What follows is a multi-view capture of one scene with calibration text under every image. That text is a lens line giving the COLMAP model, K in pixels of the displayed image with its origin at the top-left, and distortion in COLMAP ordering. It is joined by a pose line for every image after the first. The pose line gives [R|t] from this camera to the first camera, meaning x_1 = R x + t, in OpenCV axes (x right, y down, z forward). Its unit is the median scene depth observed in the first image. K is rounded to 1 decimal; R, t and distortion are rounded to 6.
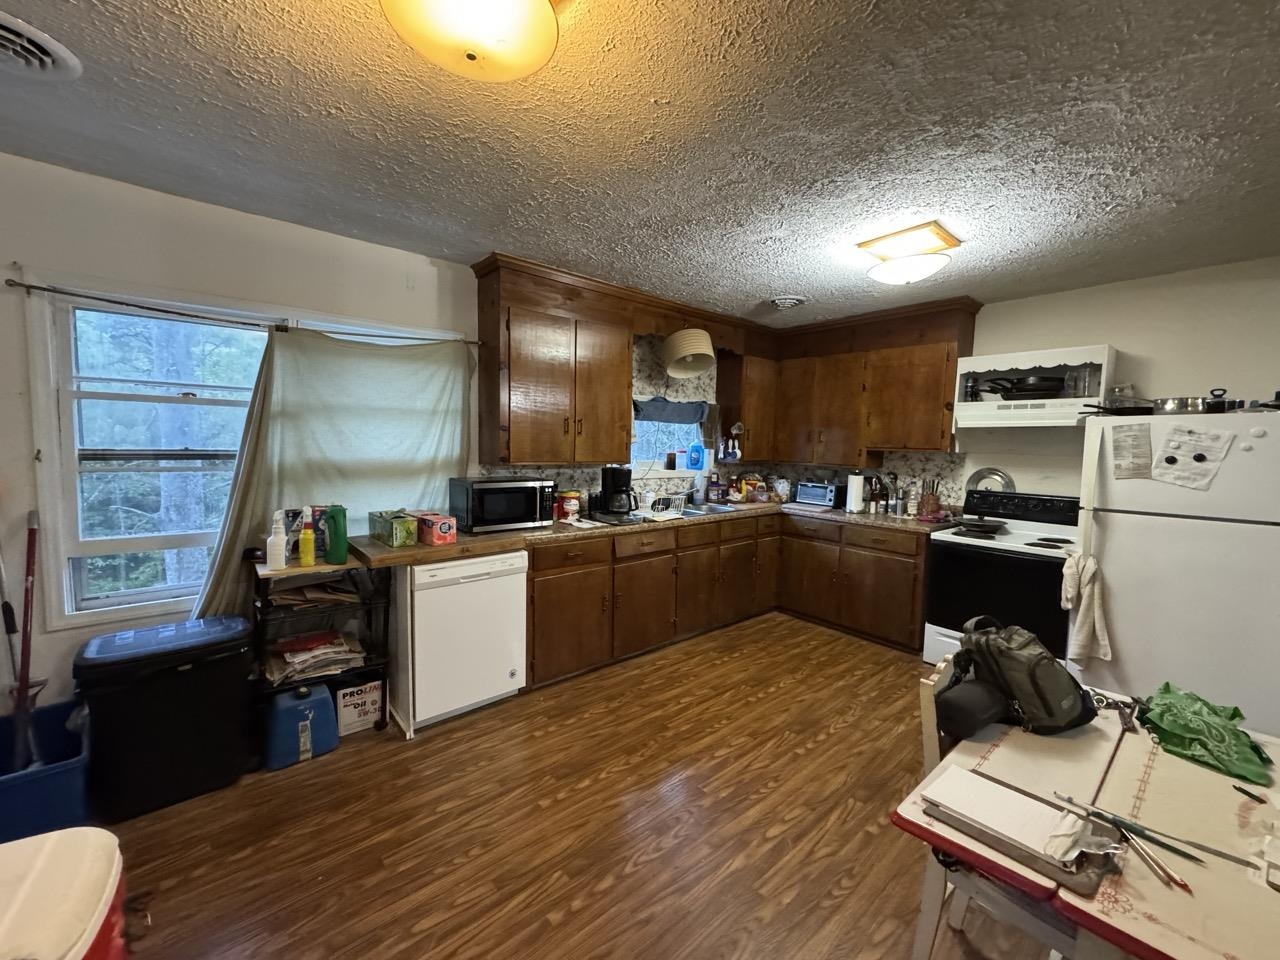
lens RADIAL K [[511.2, 0, 640.0], [0, 511.2, 480.1], [0, 0, 1]] dist [-0.003406, 0.000188]
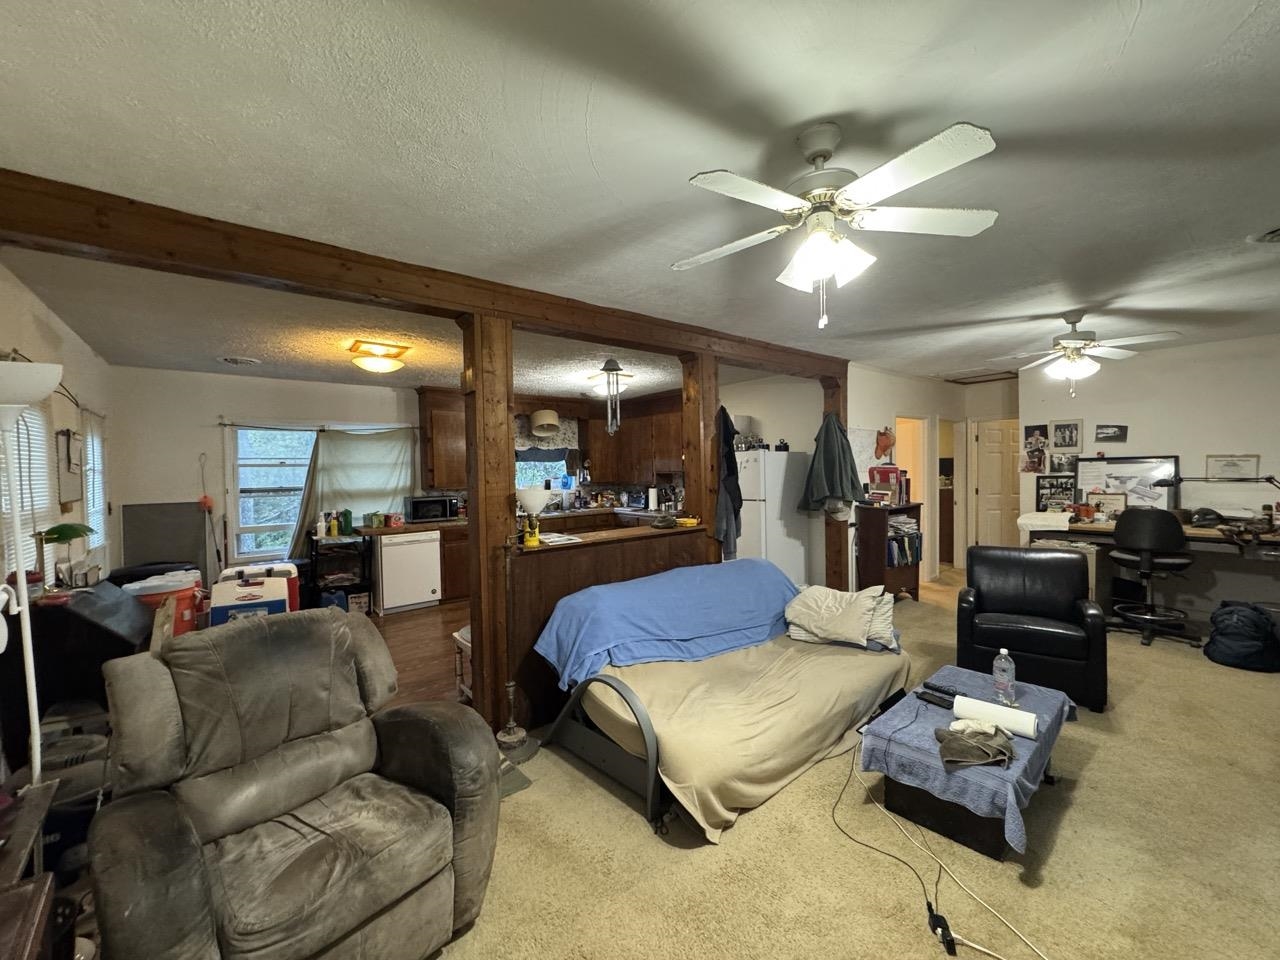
lens RADIAL K [[511.2, 0, 639.7], [0, 511.2, 481.4], [0, 0, 1]] dist [-0.003406, 0.000188]
pose [[0.998639, -0.040111, -0.033335, 0.650511], [0.038355, 0.997923, -0.051747, 0.078581], [0.035341, 0.050398, 0.998104, -1.013106]]
